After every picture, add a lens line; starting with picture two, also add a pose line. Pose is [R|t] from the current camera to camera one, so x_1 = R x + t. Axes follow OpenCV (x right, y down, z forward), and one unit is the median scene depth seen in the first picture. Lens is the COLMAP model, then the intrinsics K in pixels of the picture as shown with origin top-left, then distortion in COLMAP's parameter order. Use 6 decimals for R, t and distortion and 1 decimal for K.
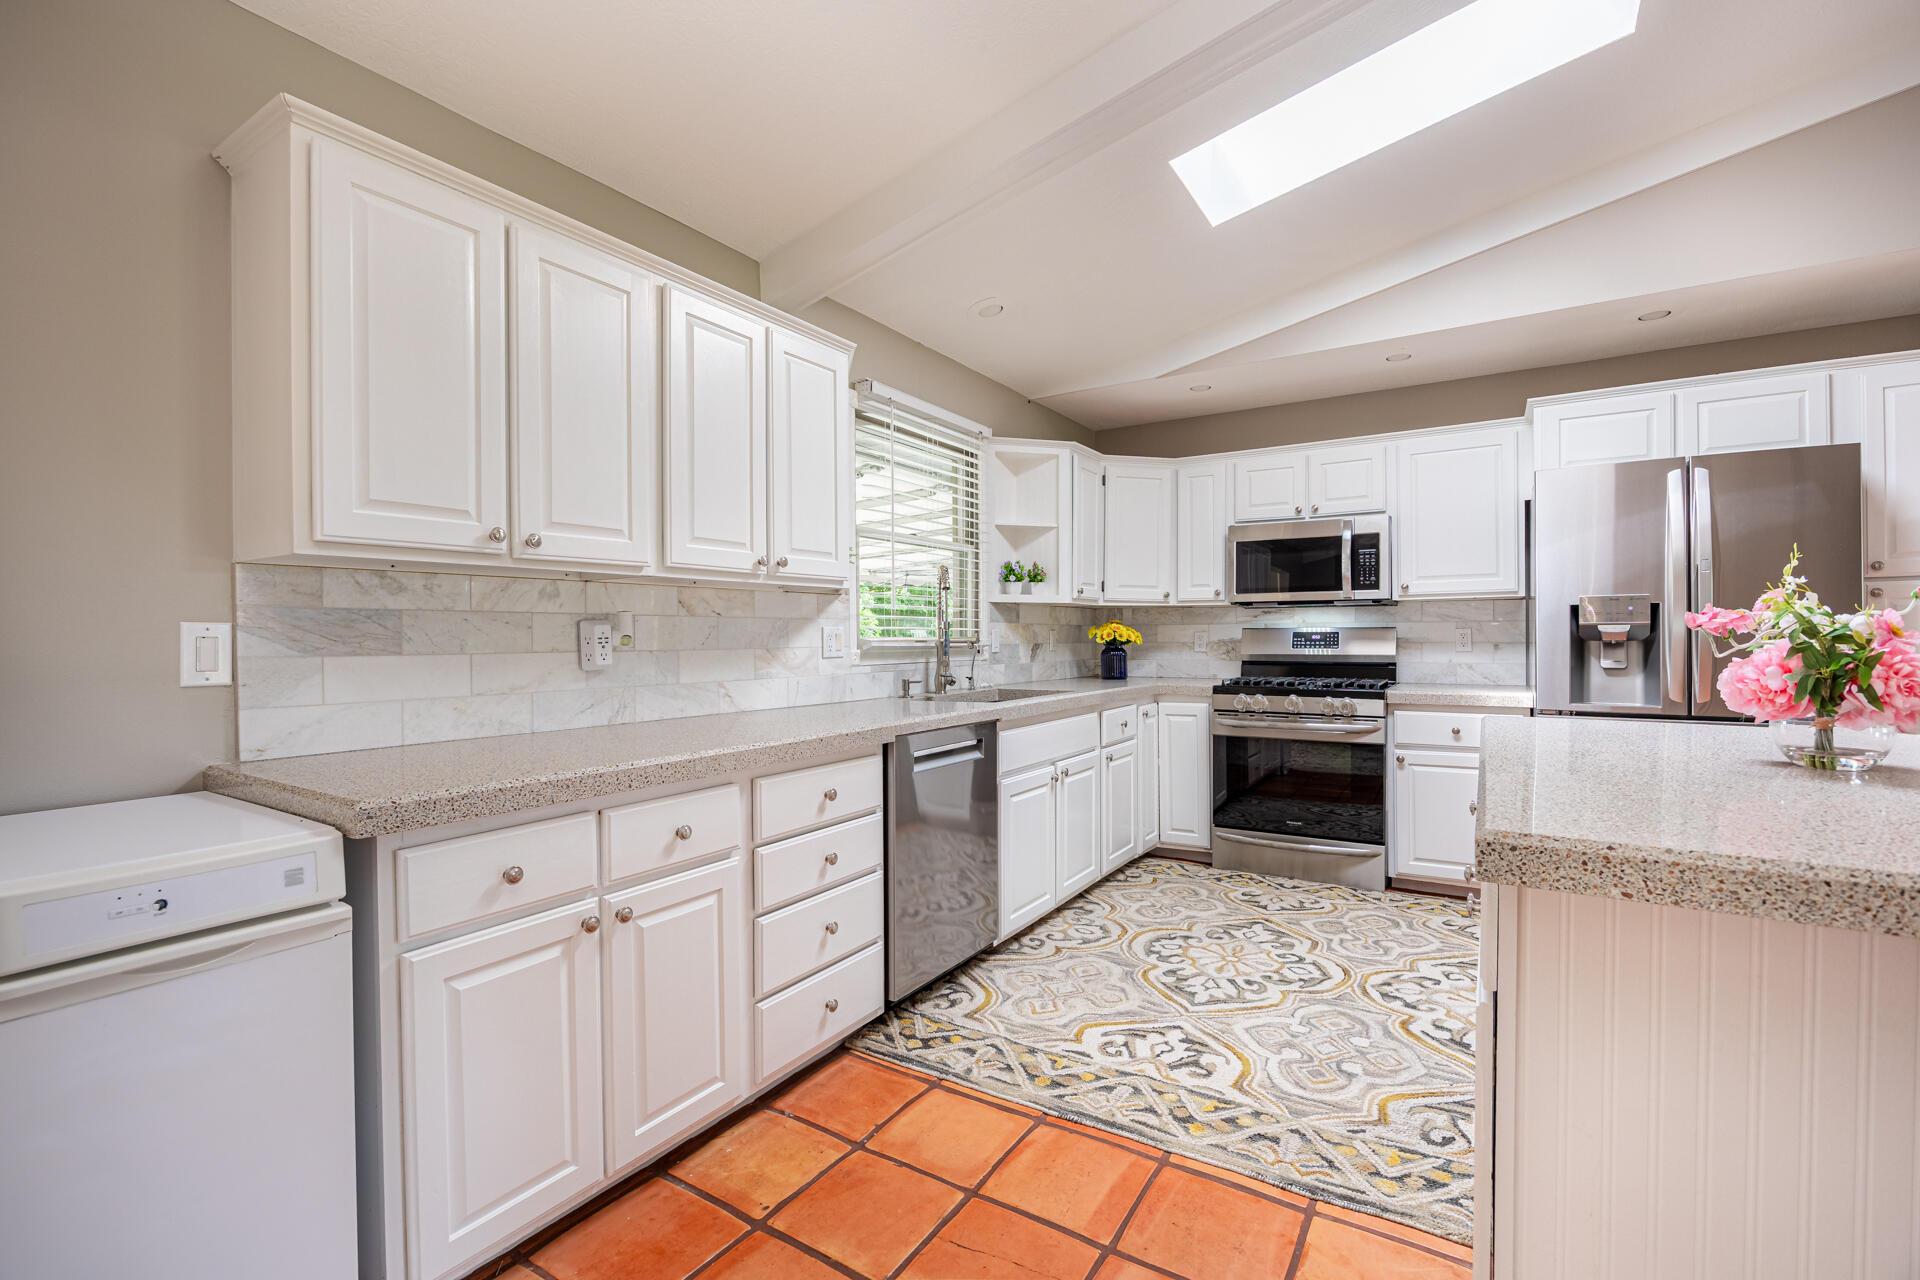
lens RADIAL K [[850.5, 0, 960.0], [0, 850.5, 640.0], [0, 0, 1]] dist [-0.002397, -0.000443]
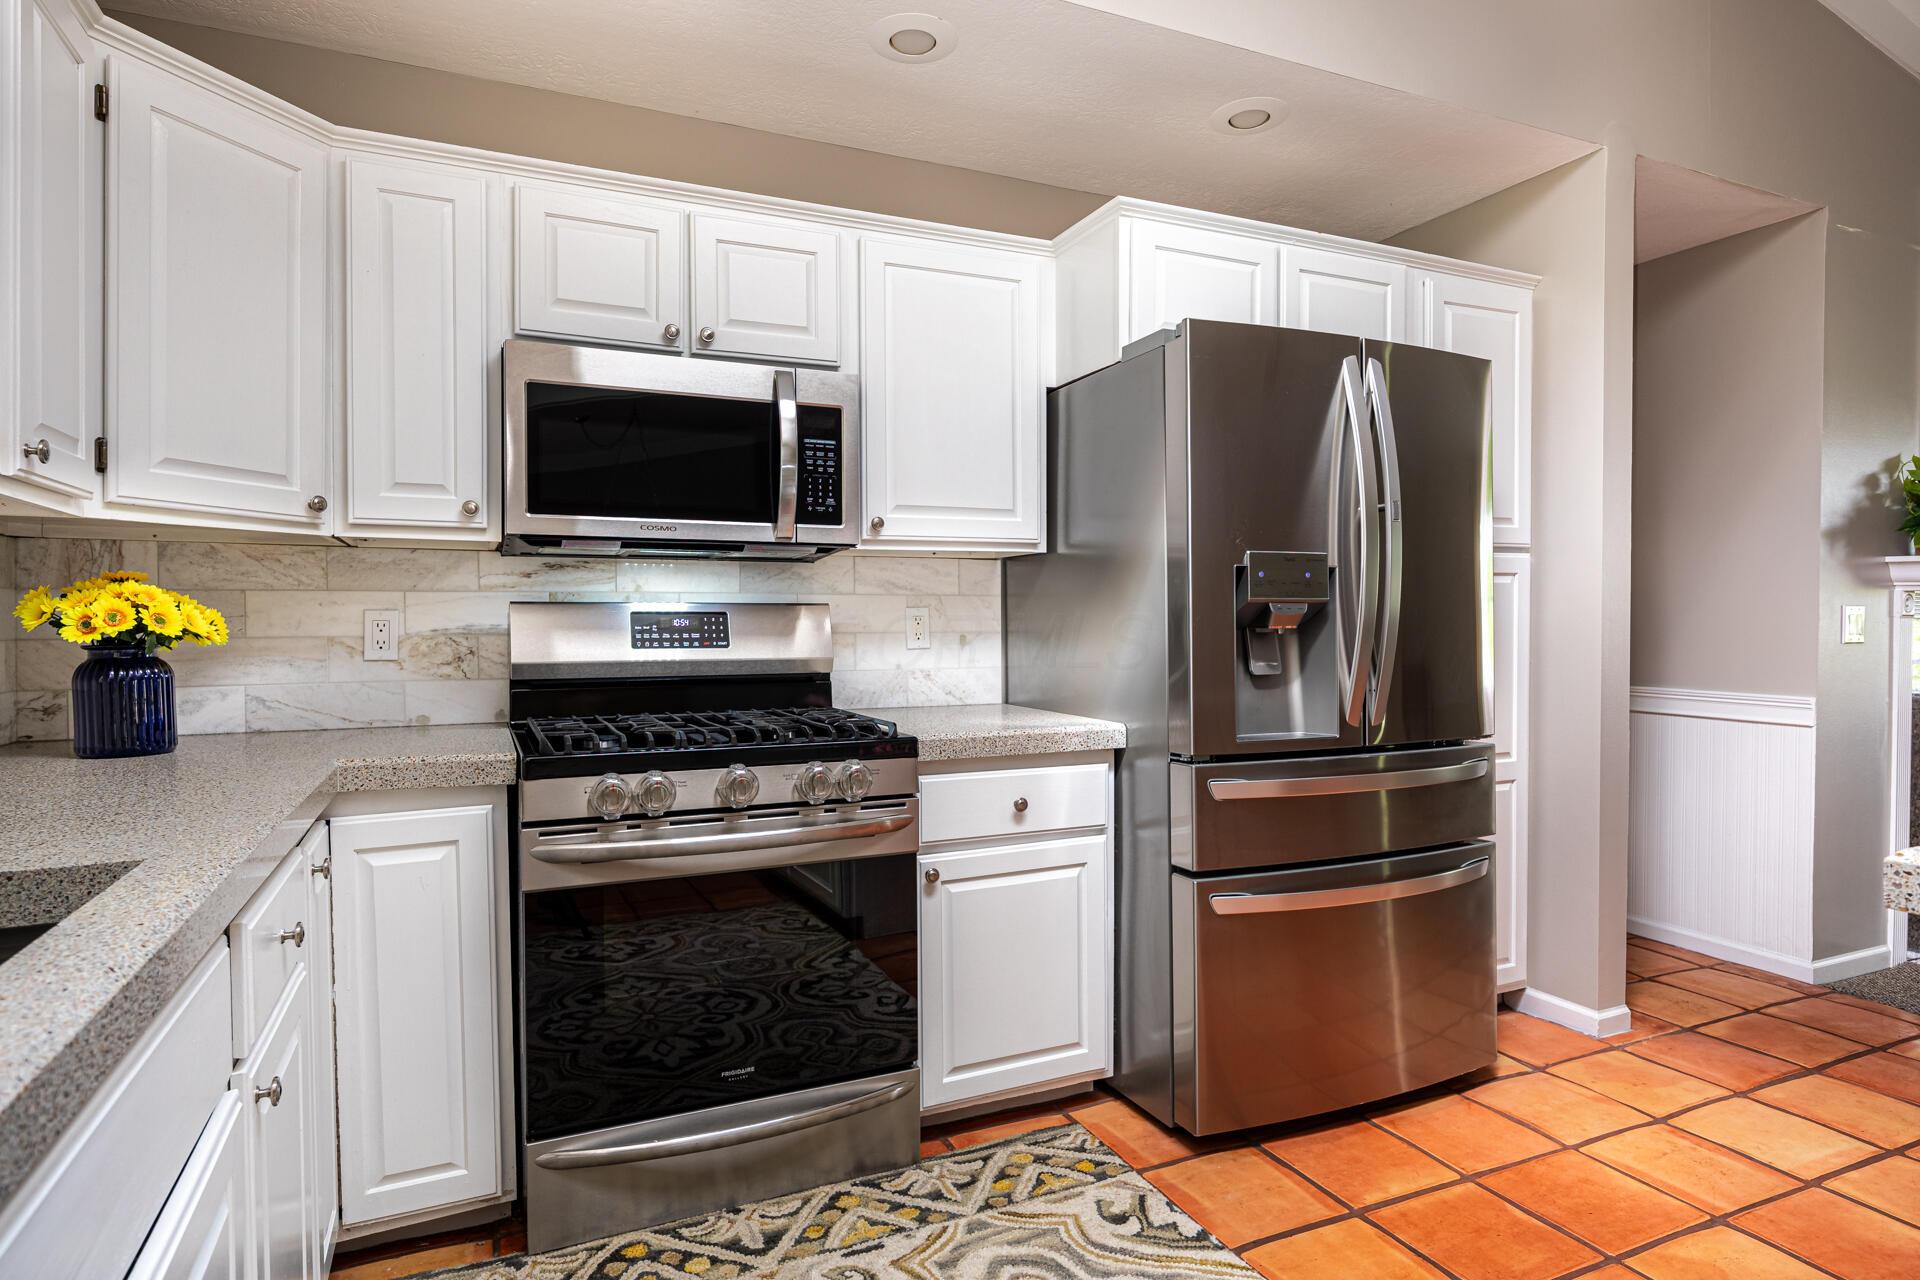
lens RADIAL K [[1058.5, 0, 960.0], [0, 1058.5, 640.0], [0, 0, 1]] dist [-0.000660, 0.000048]
pose [[0.544932, -0.014730, 0.838351, 0.021376], [0.002810, 0.999872, 0.015742, -0.002966], [-0.838475, -0.006223, 0.544904, 0.596299]]
